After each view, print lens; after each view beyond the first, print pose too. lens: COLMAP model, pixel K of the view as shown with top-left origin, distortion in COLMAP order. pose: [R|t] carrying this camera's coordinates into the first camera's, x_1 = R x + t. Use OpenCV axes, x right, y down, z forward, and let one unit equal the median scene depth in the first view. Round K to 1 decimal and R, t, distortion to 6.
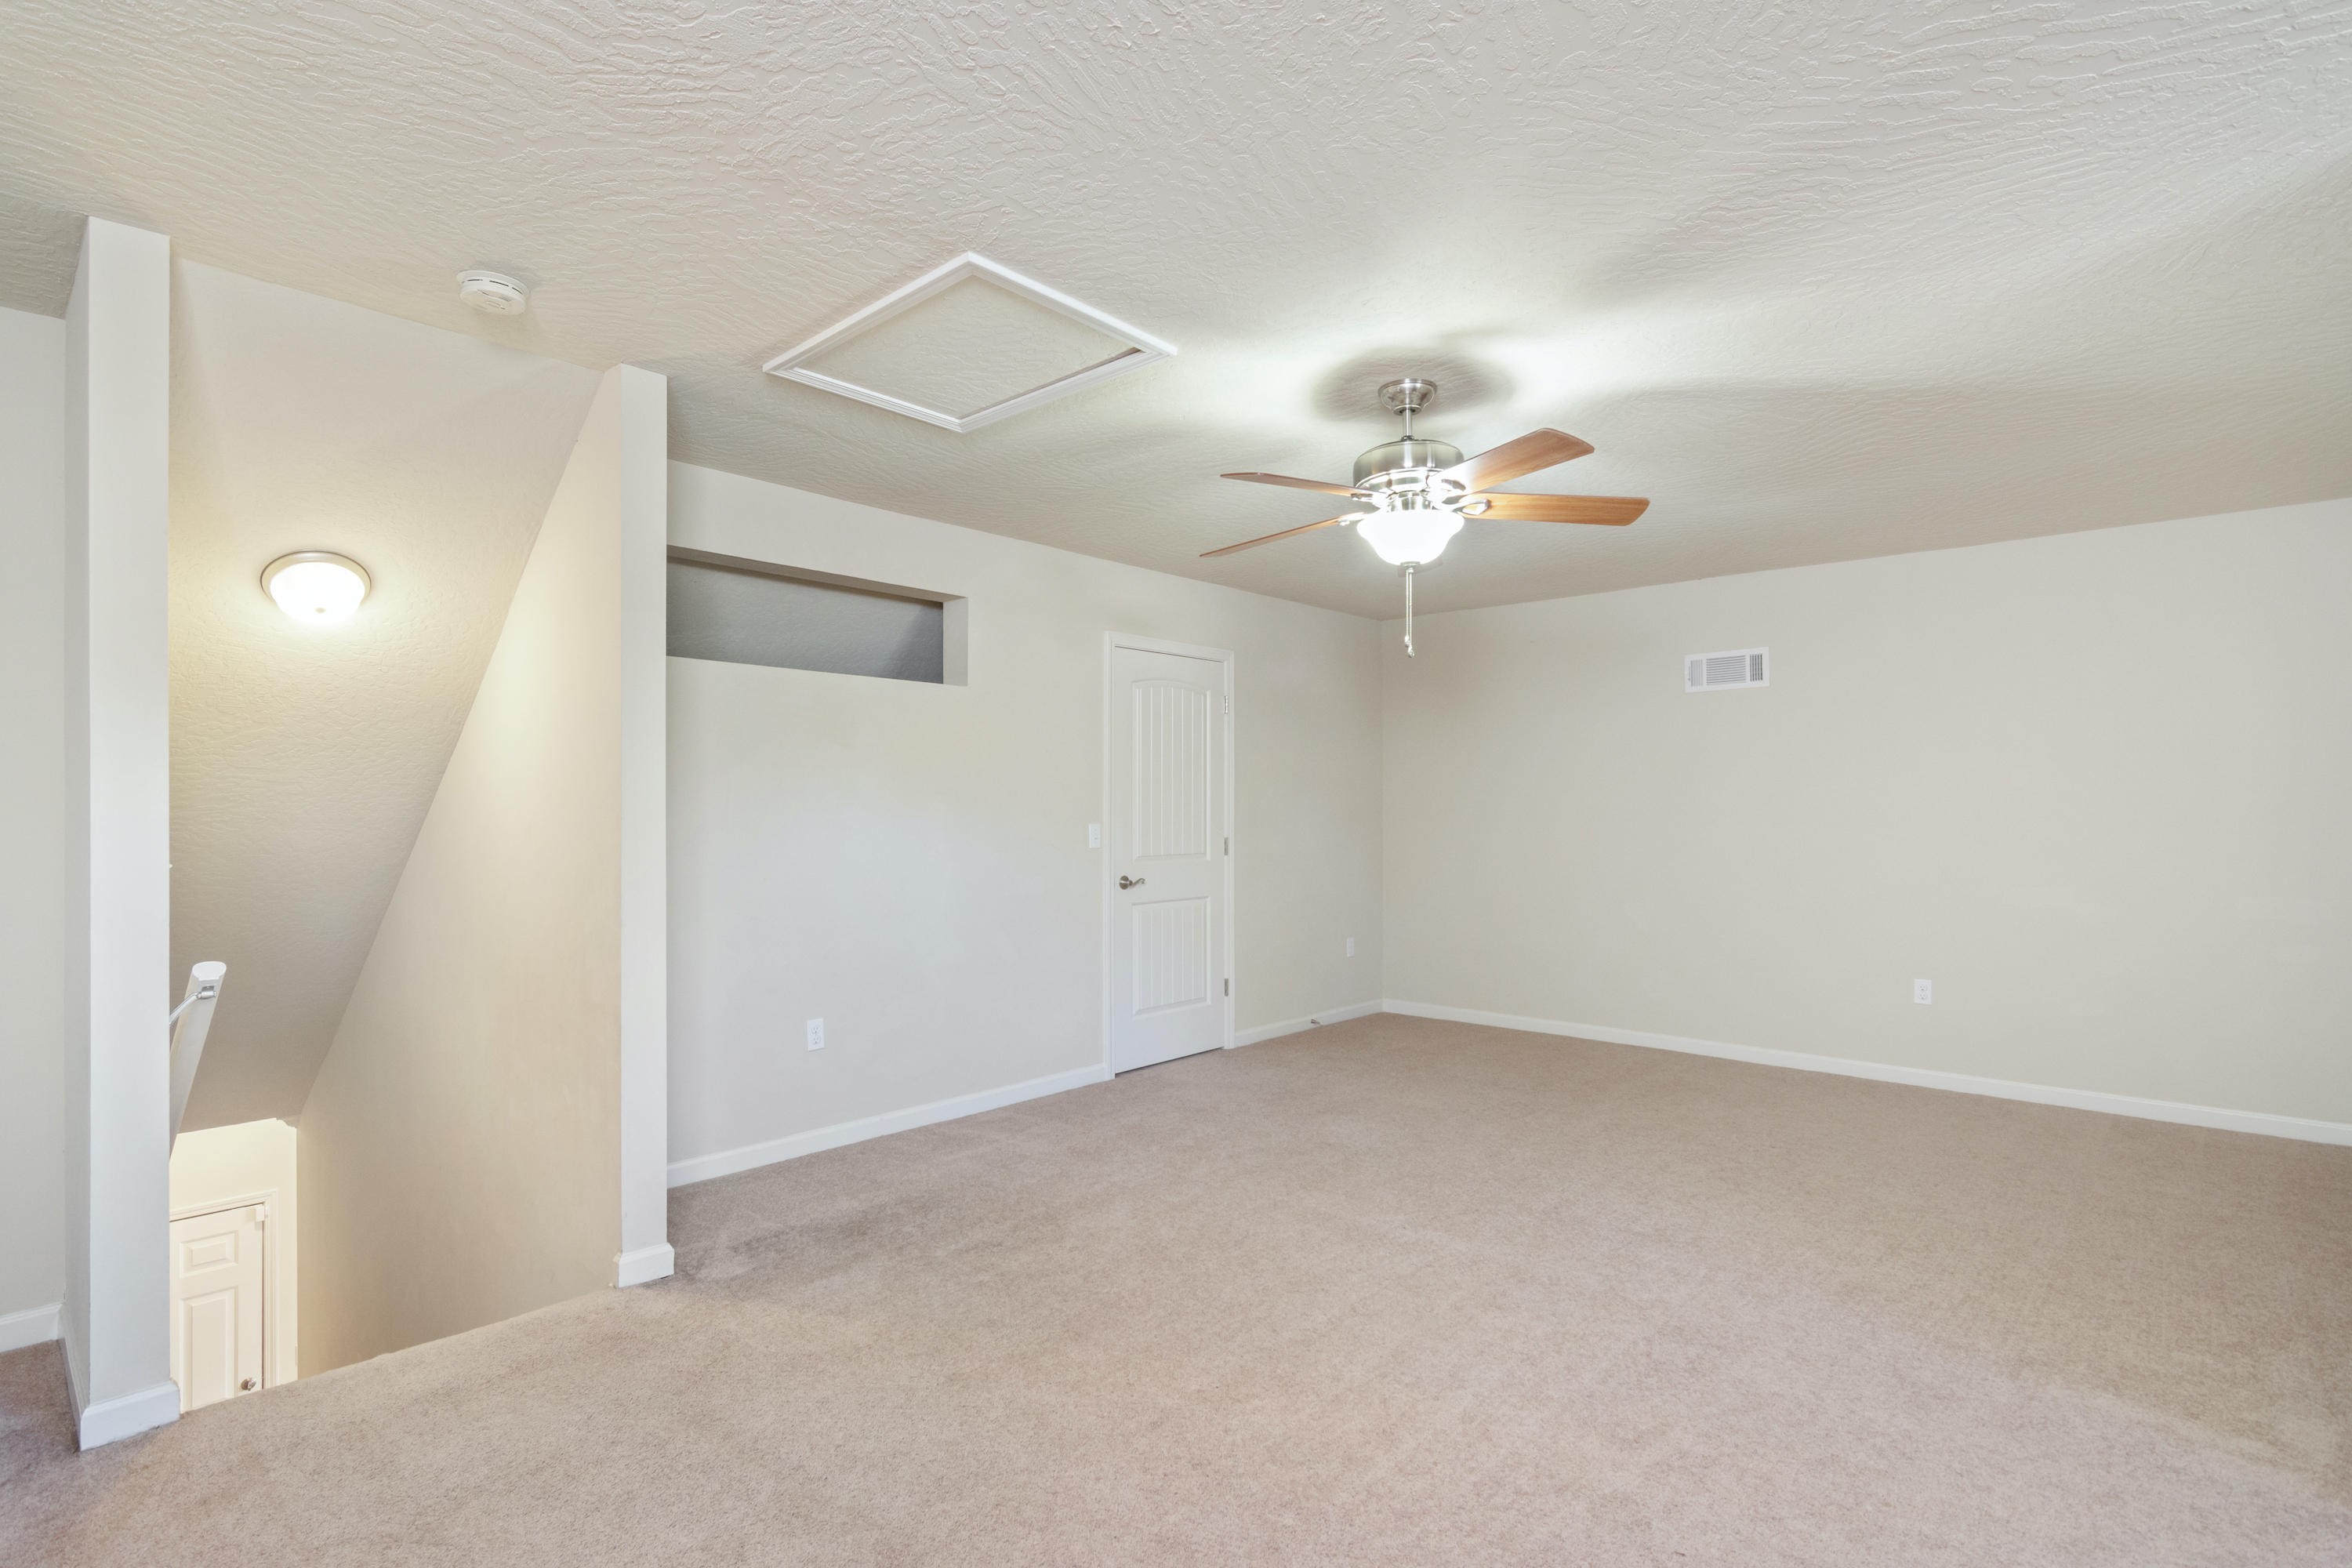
lens RADIAL K [[1134.8, 0, 1176.6], [0, 1134.8, 785.7], [0, 0, 1]] dist [-0.003499, 0.002459]
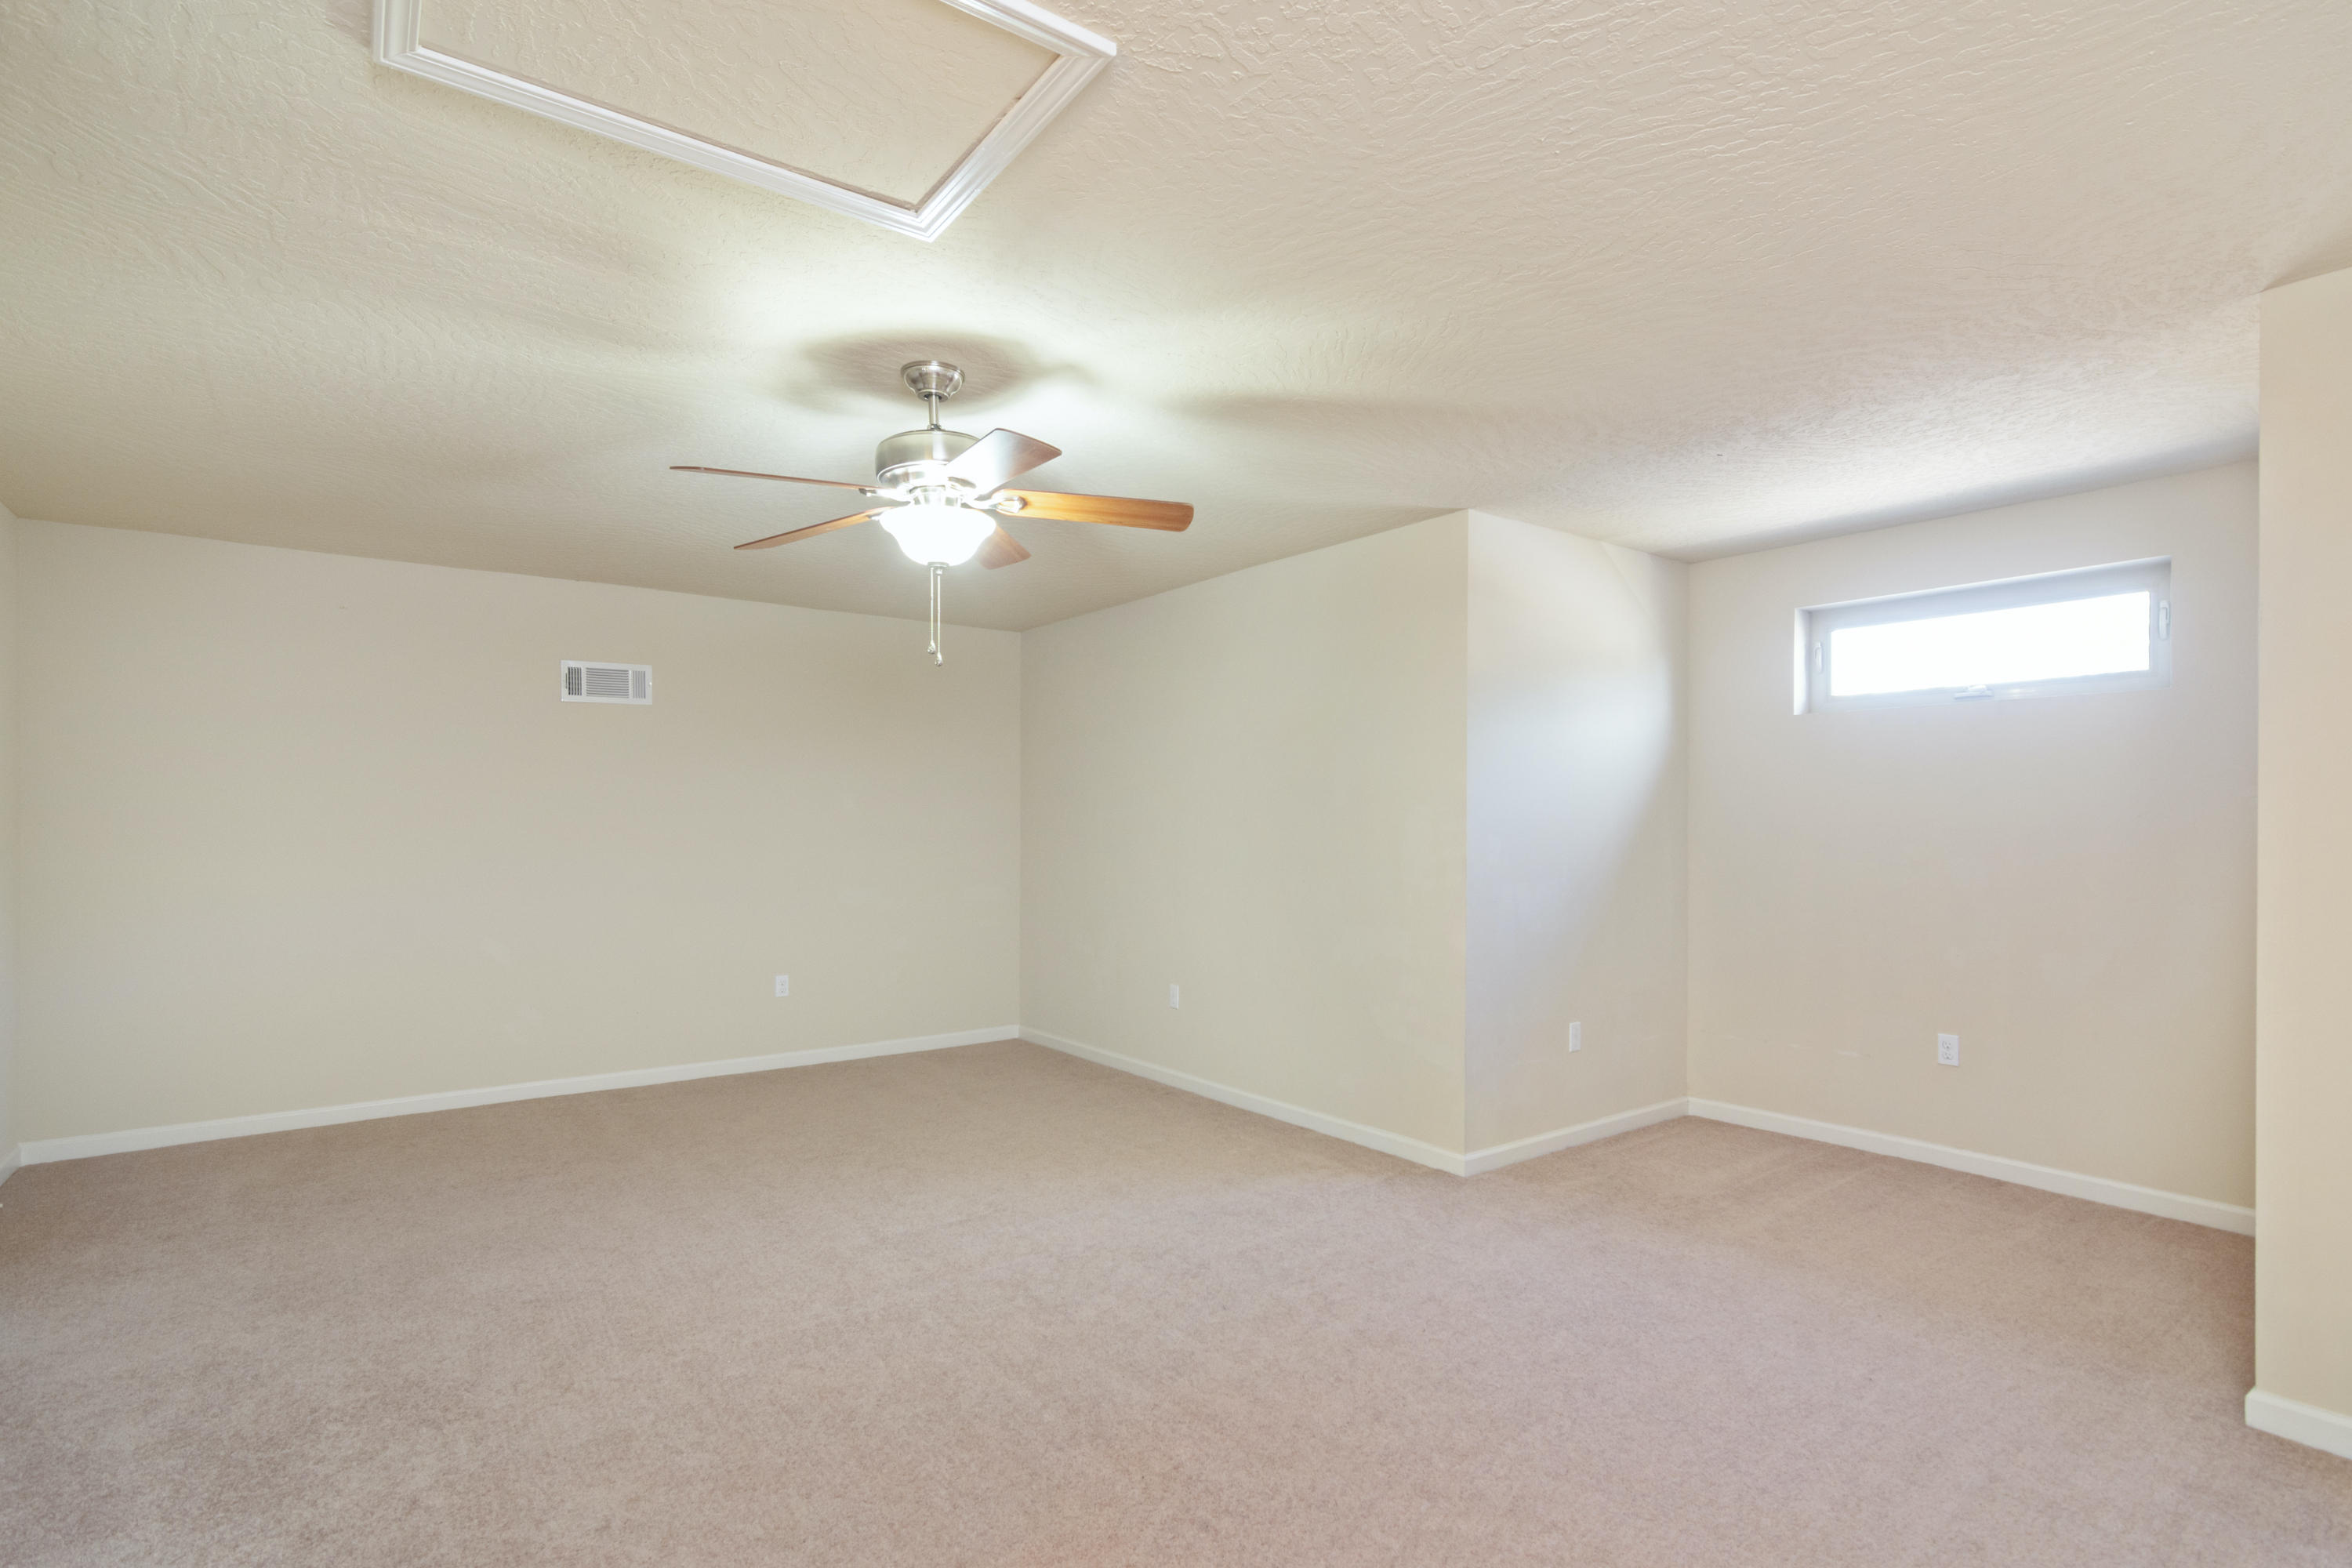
lens RADIAL K [[1134.8, 0, 1177.3], [0, 1134.8, 797.5], [0, 0, 1]] dist [-0.003499, 0.002459]
pose [[0.206341, 0.018666, 0.978302, -0.618648], [-0.014751, 0.999764, -0.015964, 0.005311], [-0.978369, -0.011137, 0.206568, 0.583237]]
